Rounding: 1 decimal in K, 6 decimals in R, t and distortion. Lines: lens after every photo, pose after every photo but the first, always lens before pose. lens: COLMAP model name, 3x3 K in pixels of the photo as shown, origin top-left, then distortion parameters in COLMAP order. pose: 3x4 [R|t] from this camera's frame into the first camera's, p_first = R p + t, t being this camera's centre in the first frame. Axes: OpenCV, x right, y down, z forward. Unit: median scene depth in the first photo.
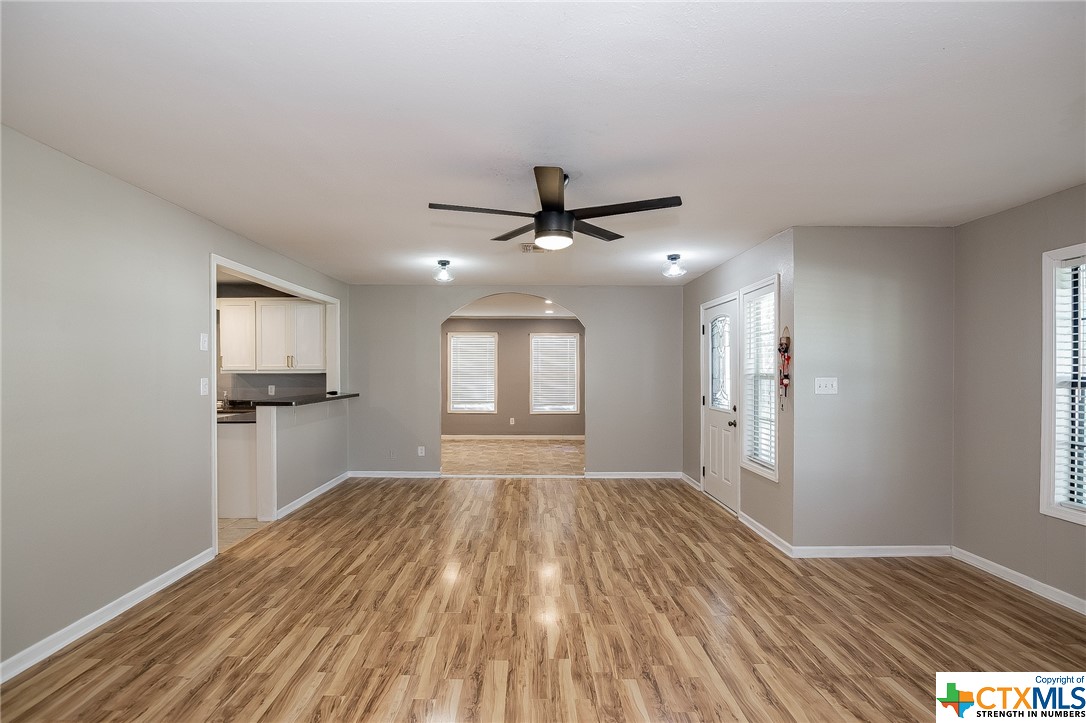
lens RADIAL K [[510.5, 0, 542.0], [0, 510.5, 362.5], [0, 0, 1]] dist [-0.003191, 0.000341]
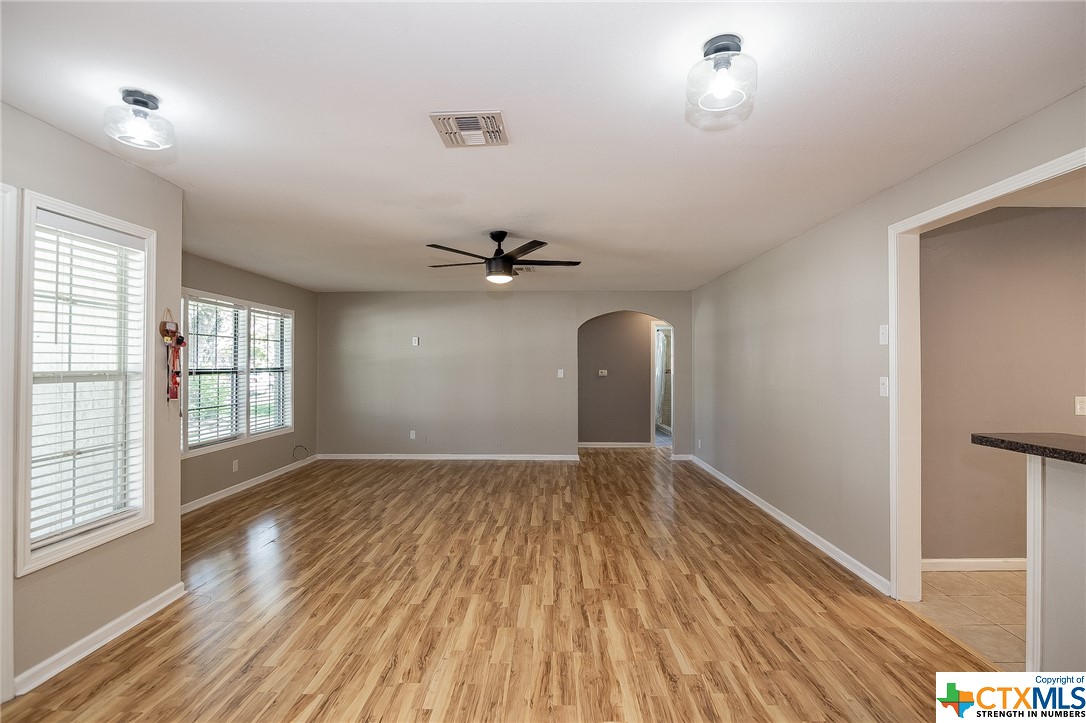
lens RADIAL K [[510.5, 0, 543.6], [0, 510.5, 368.8], [0, 0, 1]] dist [-0.003191, 0.000341]
pose [[-0.999152, -0.003043, 0.041067, -0.132191], [-0.003310, 0.999974, -0.006427, 0.026694], [-0.041047, -0.006558, -0.999136, 2.000907]]
